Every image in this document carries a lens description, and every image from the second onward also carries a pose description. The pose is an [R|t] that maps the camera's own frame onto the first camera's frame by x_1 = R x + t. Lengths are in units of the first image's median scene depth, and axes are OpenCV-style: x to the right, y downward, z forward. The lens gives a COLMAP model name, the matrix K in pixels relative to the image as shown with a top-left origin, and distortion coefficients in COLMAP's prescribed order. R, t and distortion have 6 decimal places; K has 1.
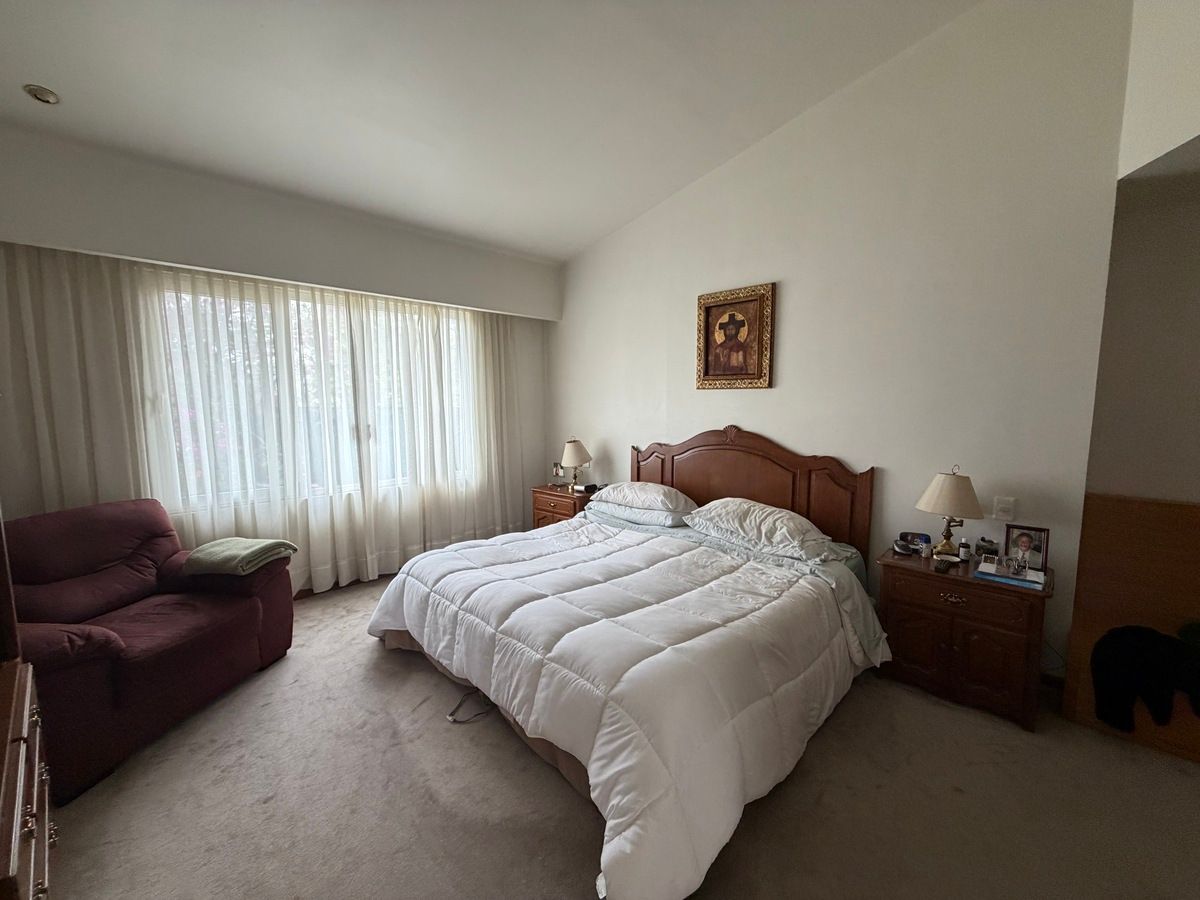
lens RADIAL K [[483.5, 0, 598.0], [0, 483.5, 451.9], [0, 0, 1]] dist [0.000763, 0.000605]
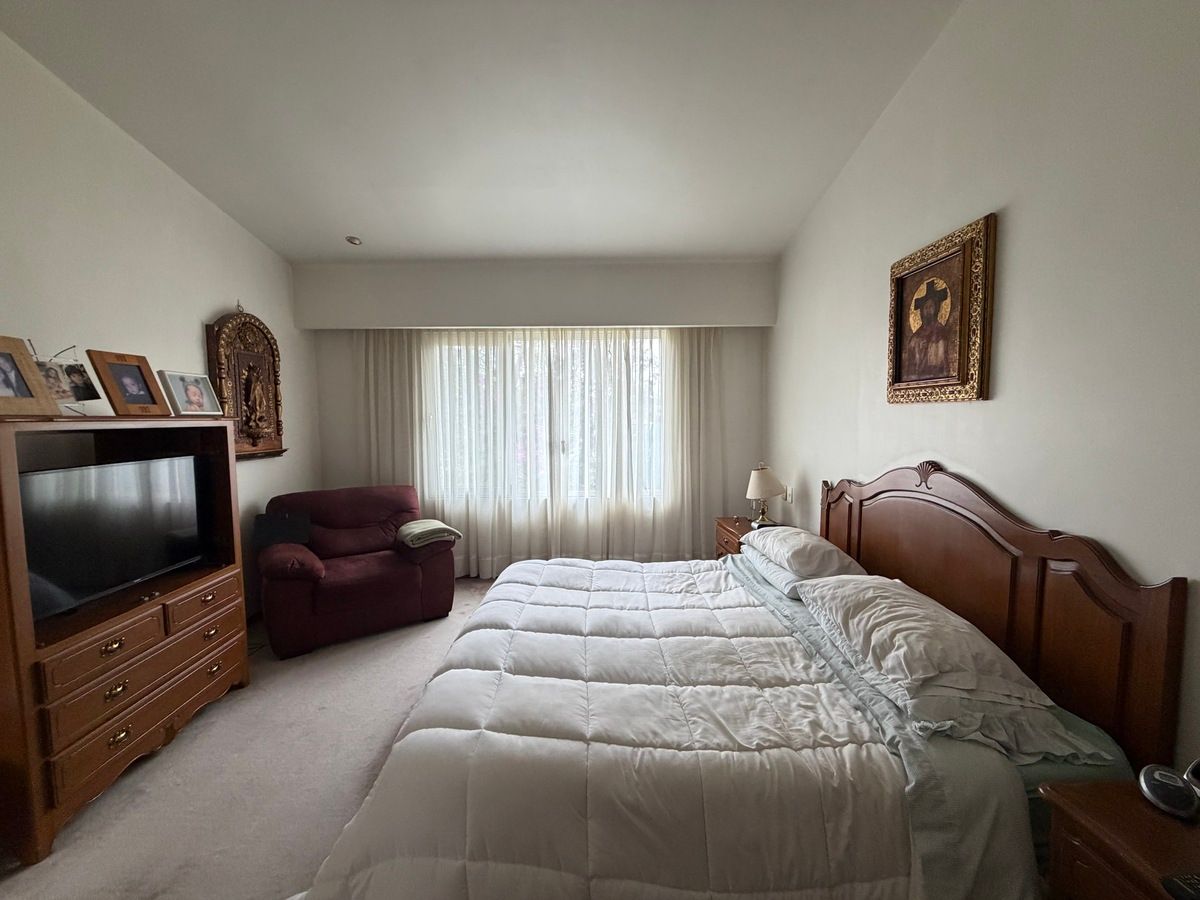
lens RADIAL K [[483.5, 0, 598.4], [0, 483.5, 448.0], [0, 0, 1]] dist [0.000763, 0.000605]
pose [[0.706625, 0.043313, -0.706261, 0.494360], [-0.070877, 0.997437, -0.009744, -0.042674], [0.704029, 0.056943, 0.707884, 0.317789]]
